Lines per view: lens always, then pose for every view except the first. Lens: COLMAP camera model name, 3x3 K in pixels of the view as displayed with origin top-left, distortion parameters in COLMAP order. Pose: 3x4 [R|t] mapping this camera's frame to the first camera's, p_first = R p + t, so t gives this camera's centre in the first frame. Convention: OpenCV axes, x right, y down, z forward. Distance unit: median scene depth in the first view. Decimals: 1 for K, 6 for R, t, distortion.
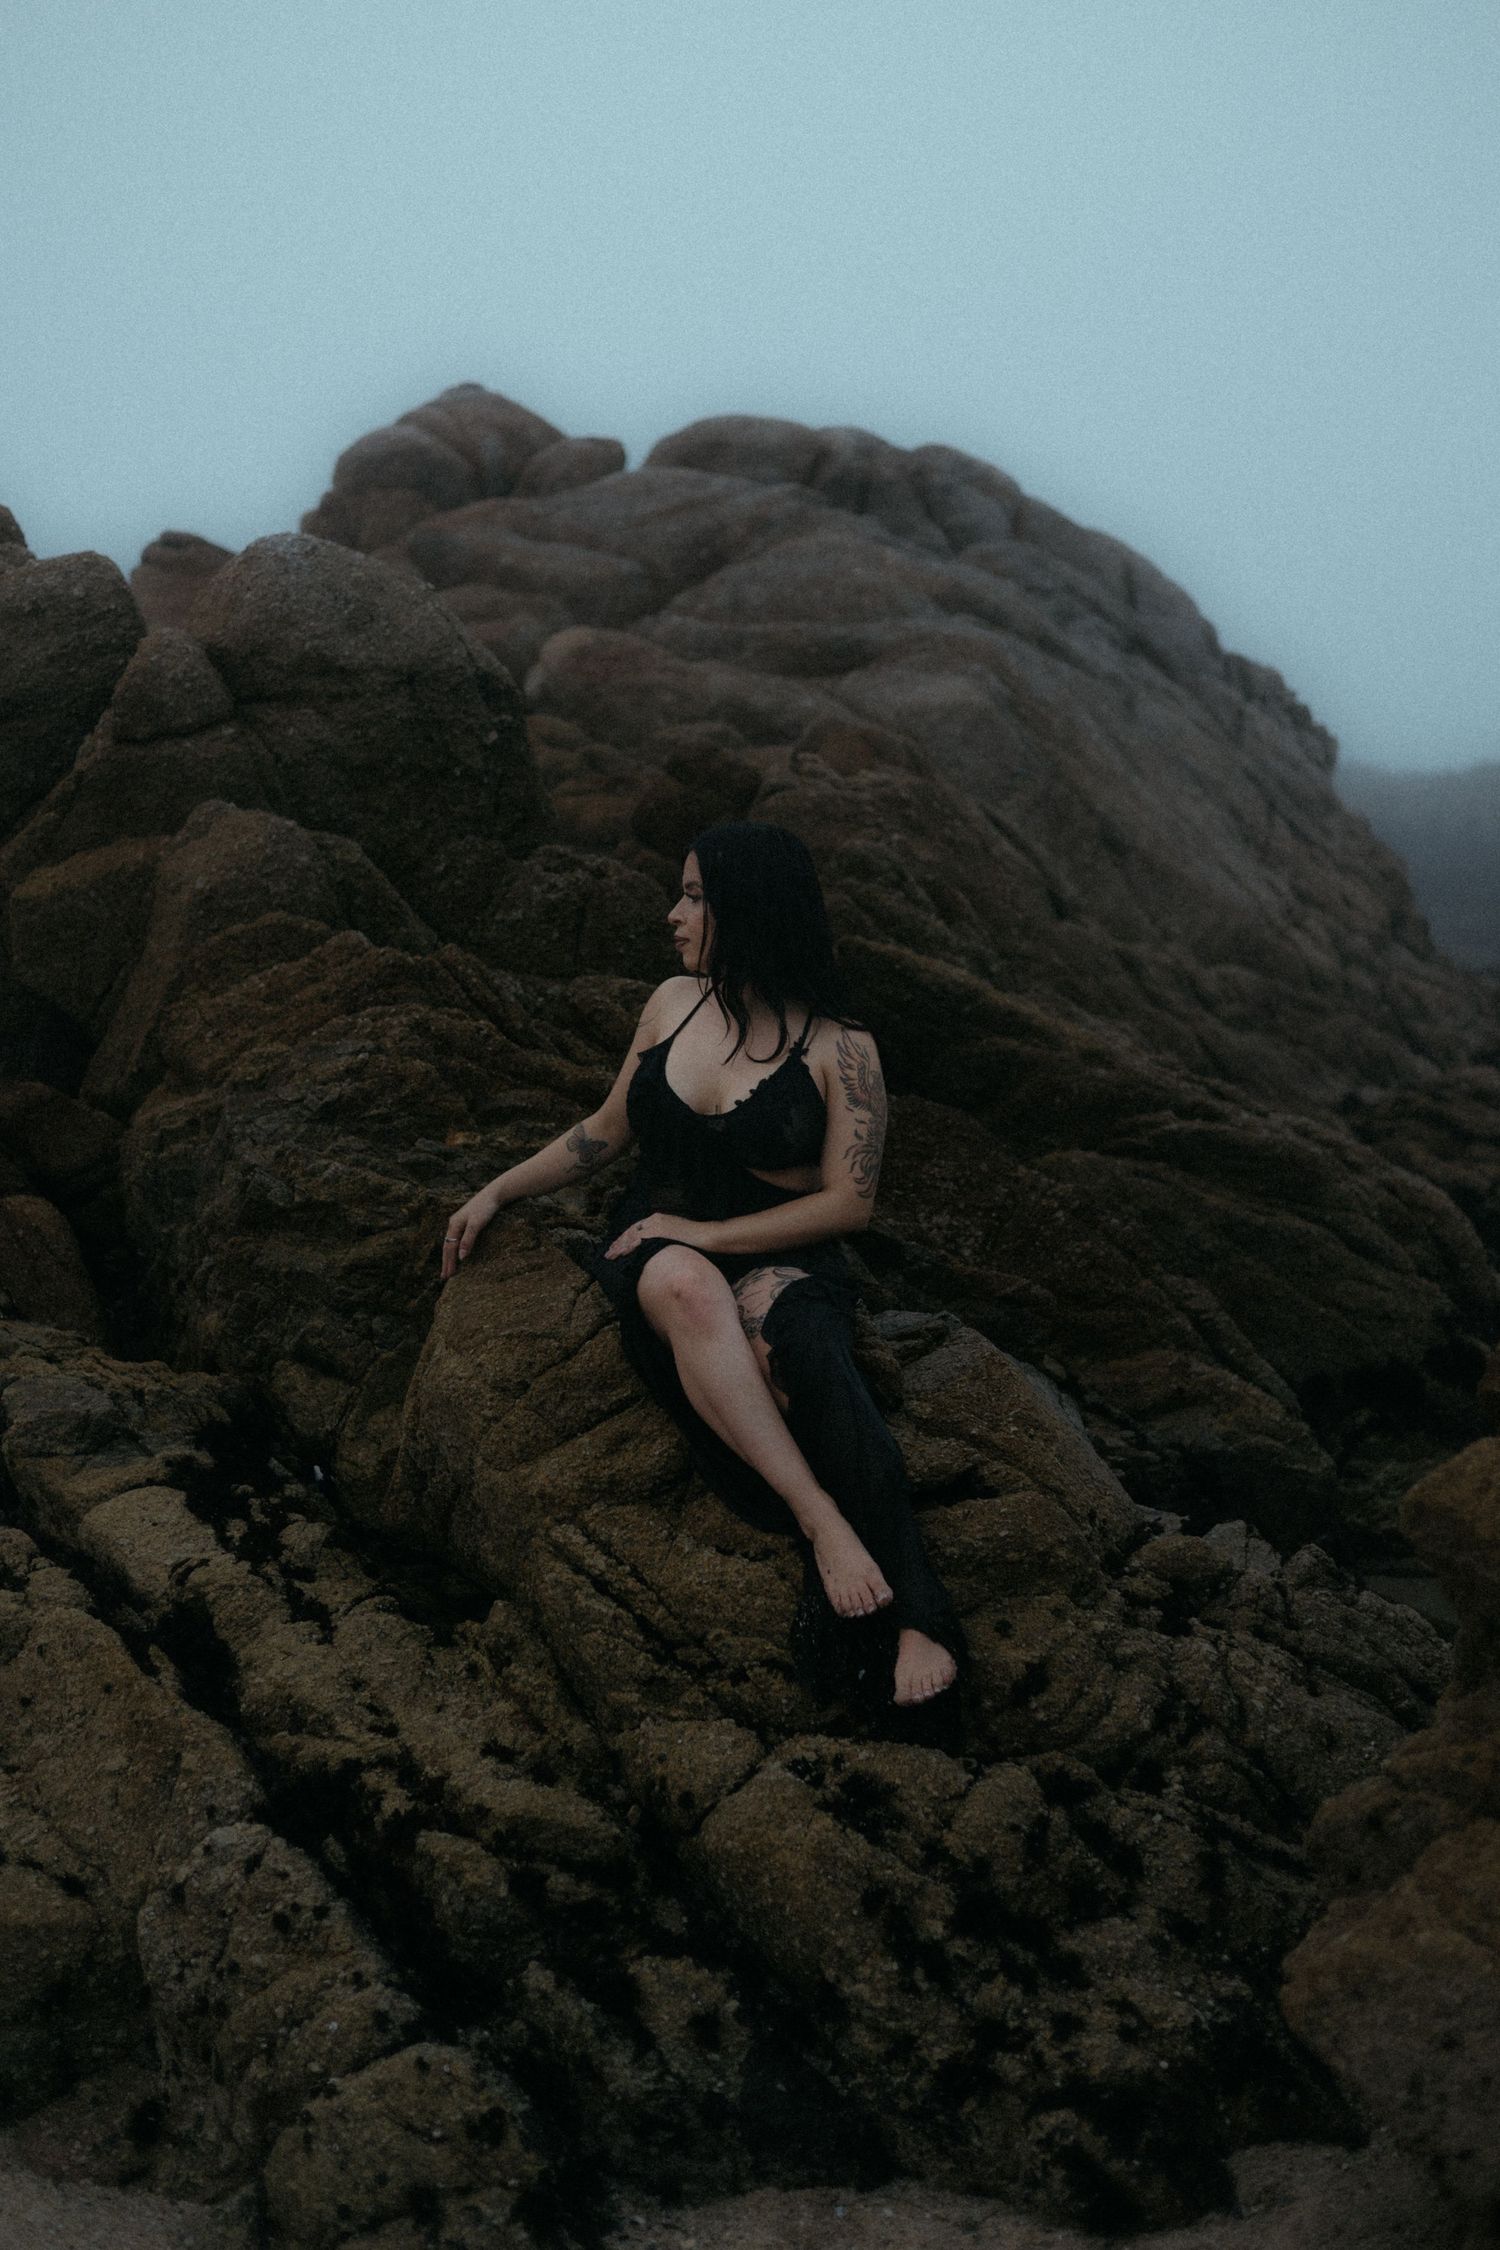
lens RADIAL K [[3232.3, 0, 749.9], [0, 3232.3, 1125.1], [0, 0, 1]] dist [-0.032194, 0.000000]
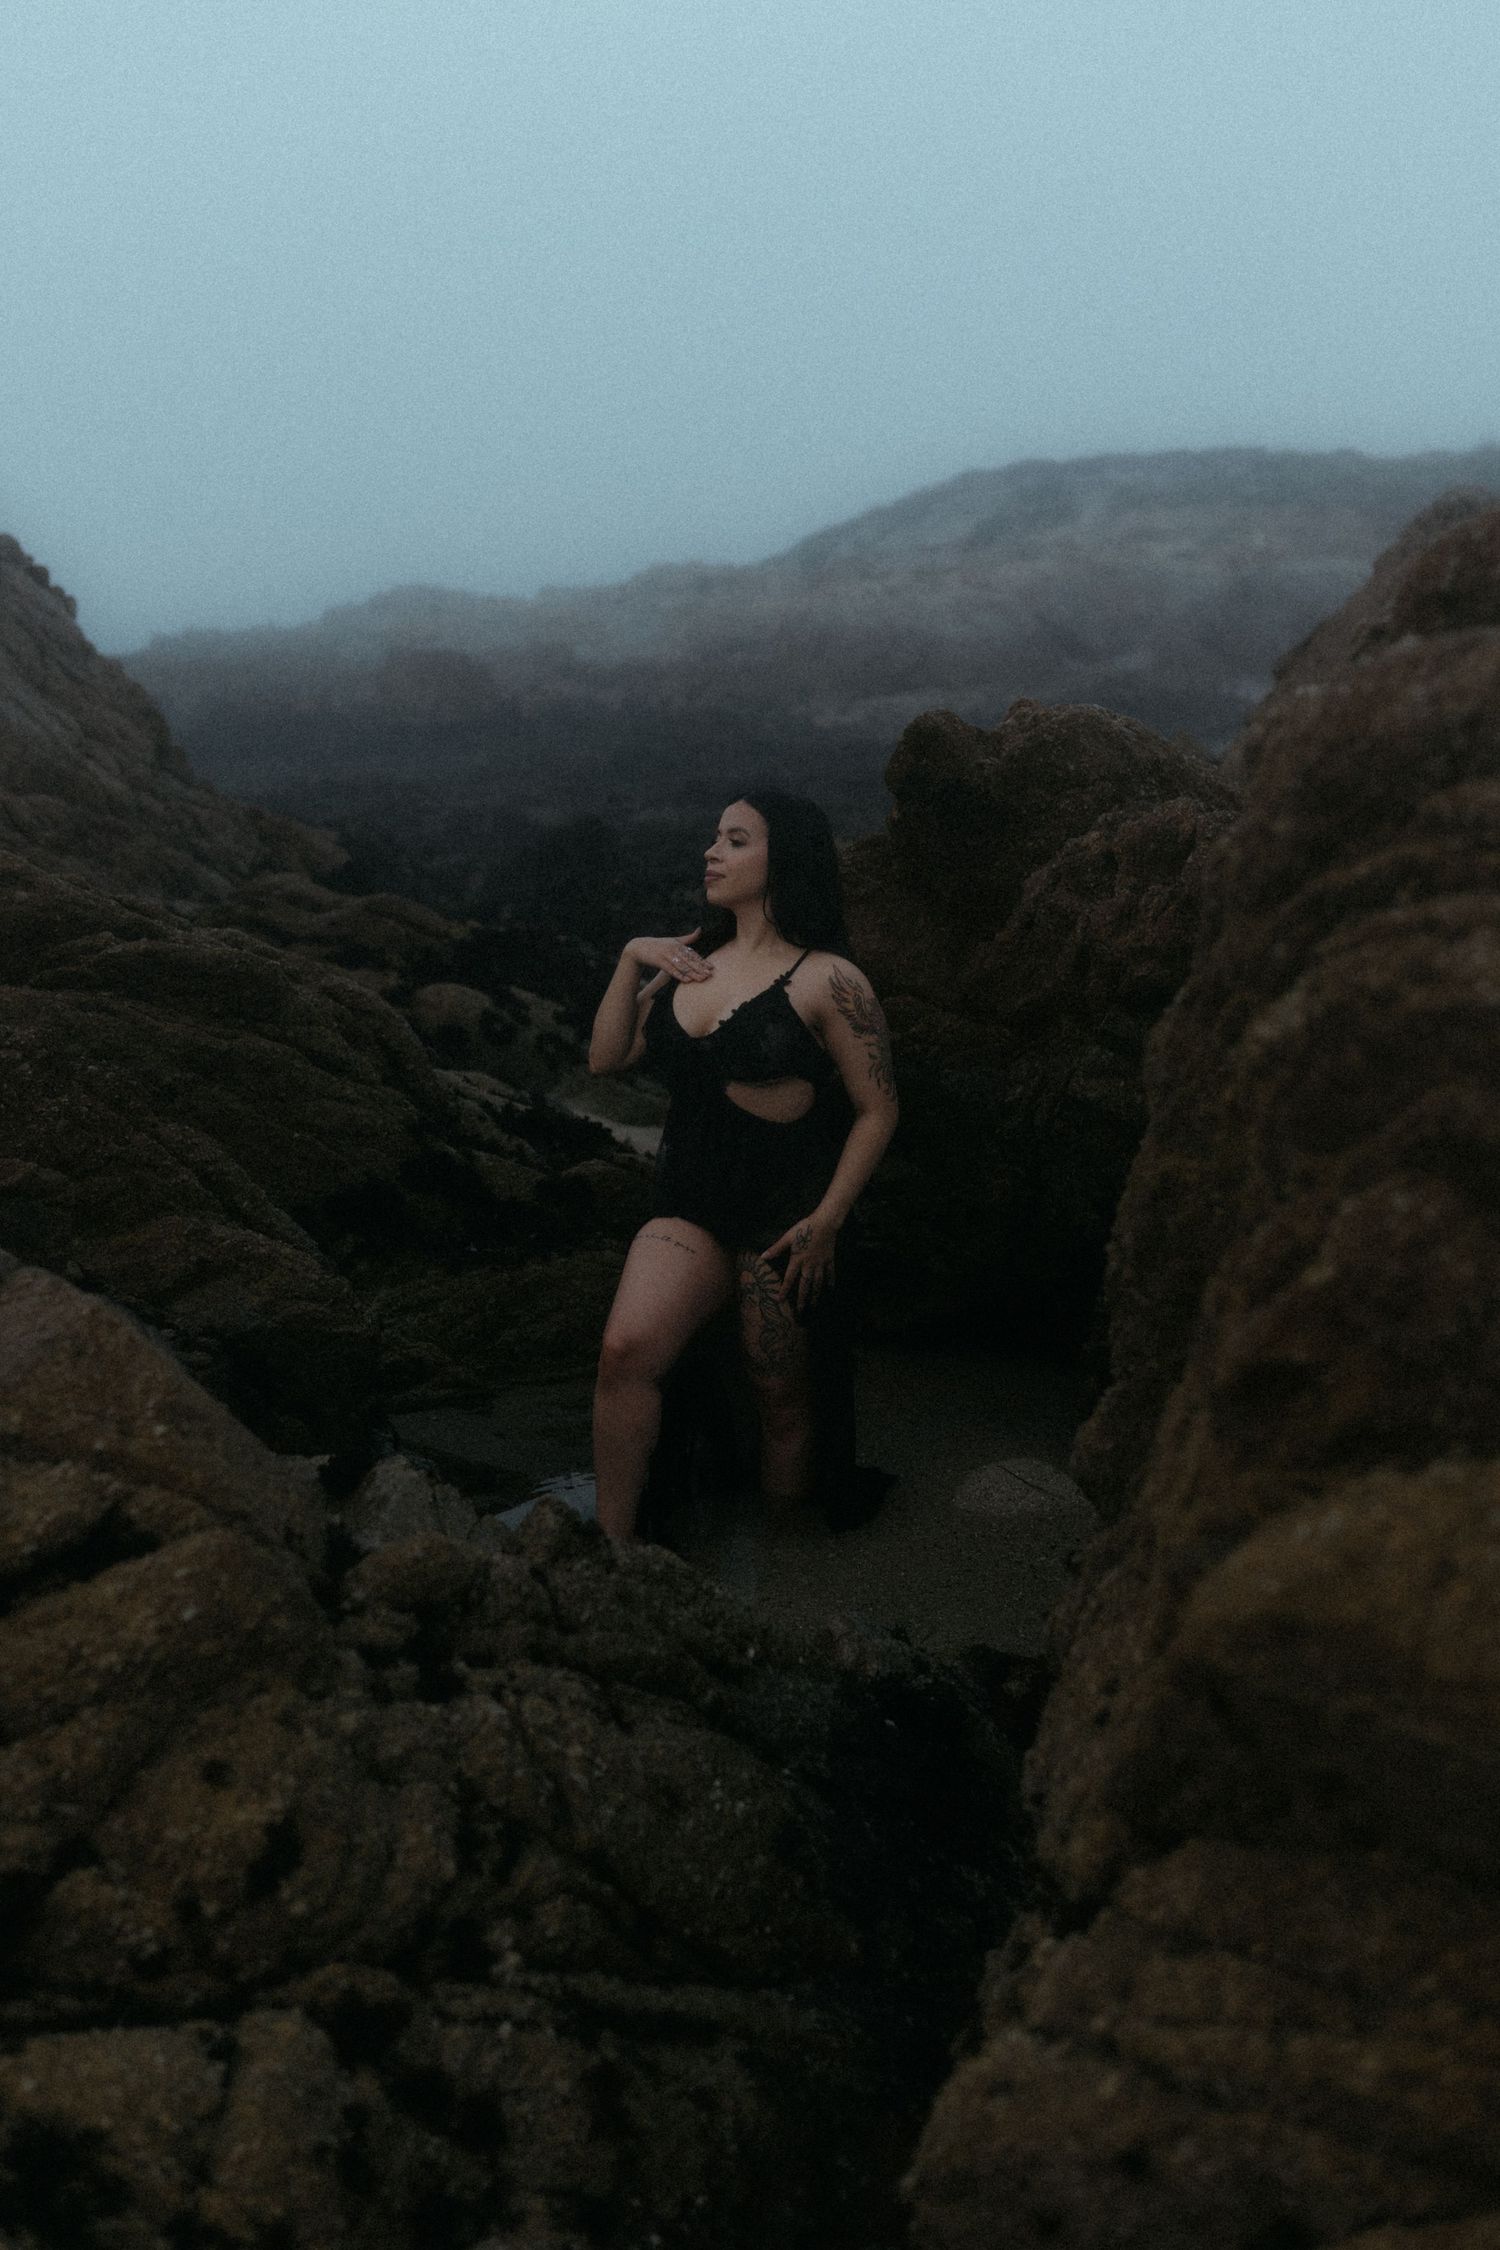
lens RADIAL K [[2321.5, 0, 659.3], [0, 2321.5, 1024.8], [0, 0, 1]] dist [0.005994, 0.000000]
pose [[0.891422, -0.103040, 0.441303, -0.026121], [0.085833, 0.994570, 0.058842, -0.005272], [-0.444971, -0.014575, 0.895427, 0.545205]]
